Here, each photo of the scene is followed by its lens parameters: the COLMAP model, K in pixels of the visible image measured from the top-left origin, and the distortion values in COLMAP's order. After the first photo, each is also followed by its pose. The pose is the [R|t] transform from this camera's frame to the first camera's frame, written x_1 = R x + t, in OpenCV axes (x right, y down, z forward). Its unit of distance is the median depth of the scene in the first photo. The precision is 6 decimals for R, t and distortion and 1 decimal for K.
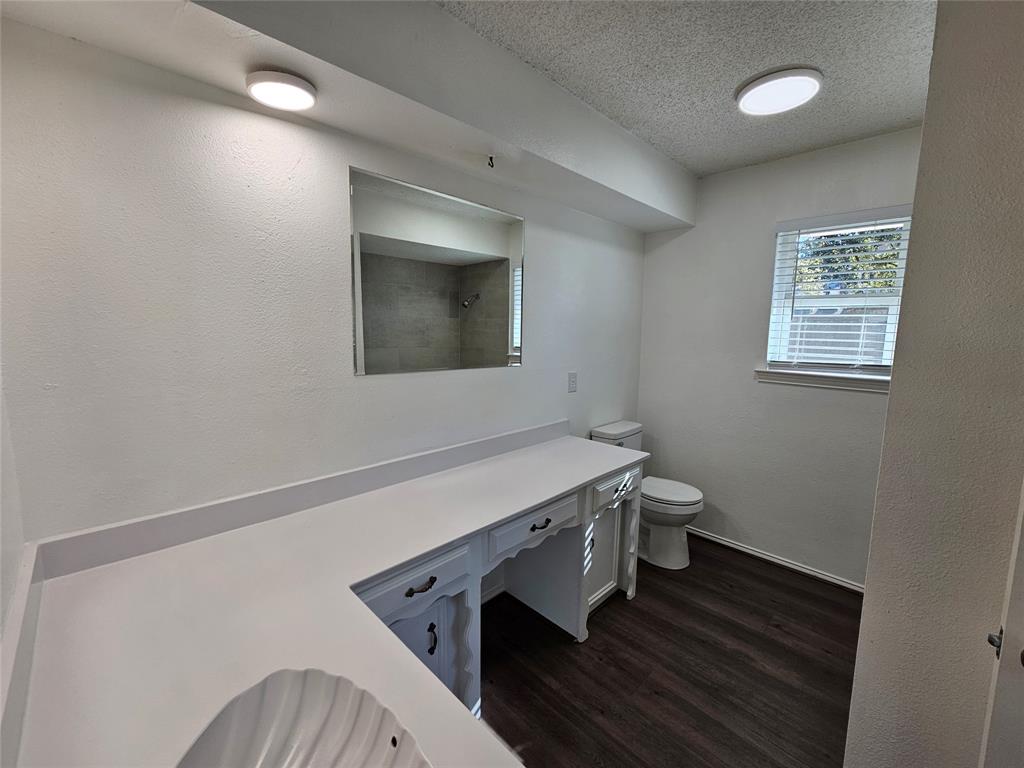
lens RADIAL K [[418.0, 0, 514.3], [0, 418.0, 381.1], [0, 0, 1]] dist [0.000325, 0.000341]
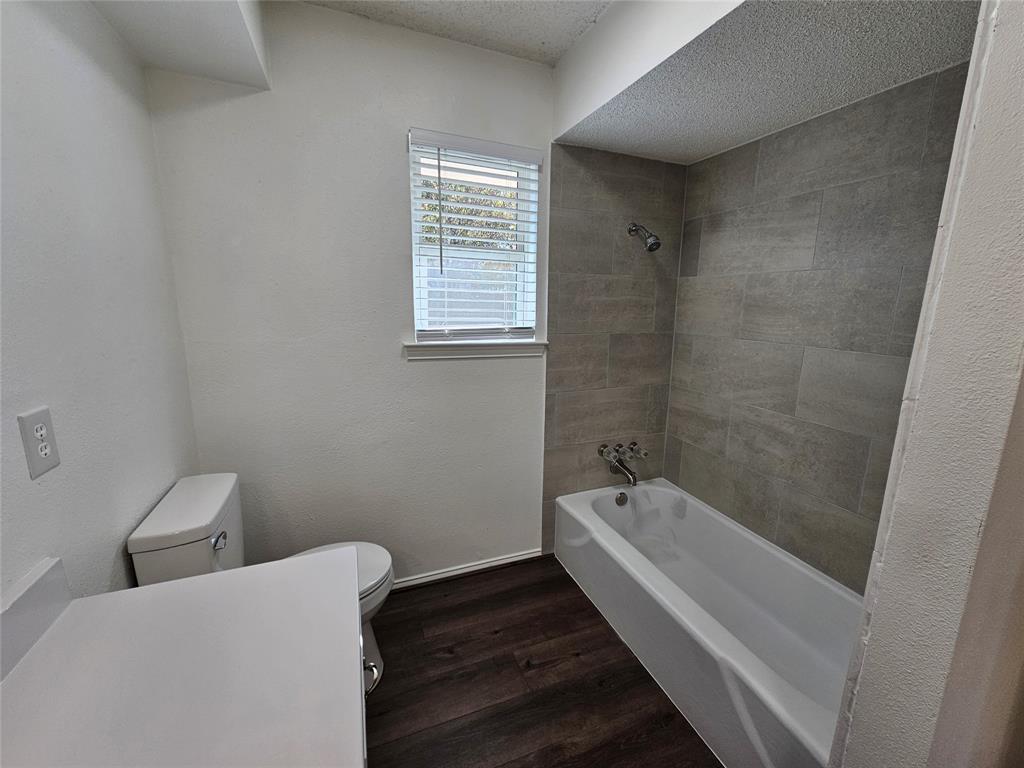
lens RADIAL K [[418.0, 0, 514.8], [0, 418.0, 382.3], [0, 0, 1]] dist [0.000325, 0.000341]
pose [[0.385635, -0.184483, 0.904020, -0.000117], [0.101815, 0.982331, 0.157032, -0.058388], [-0.917017, 0.031485, 0.397605, 0.576458]]
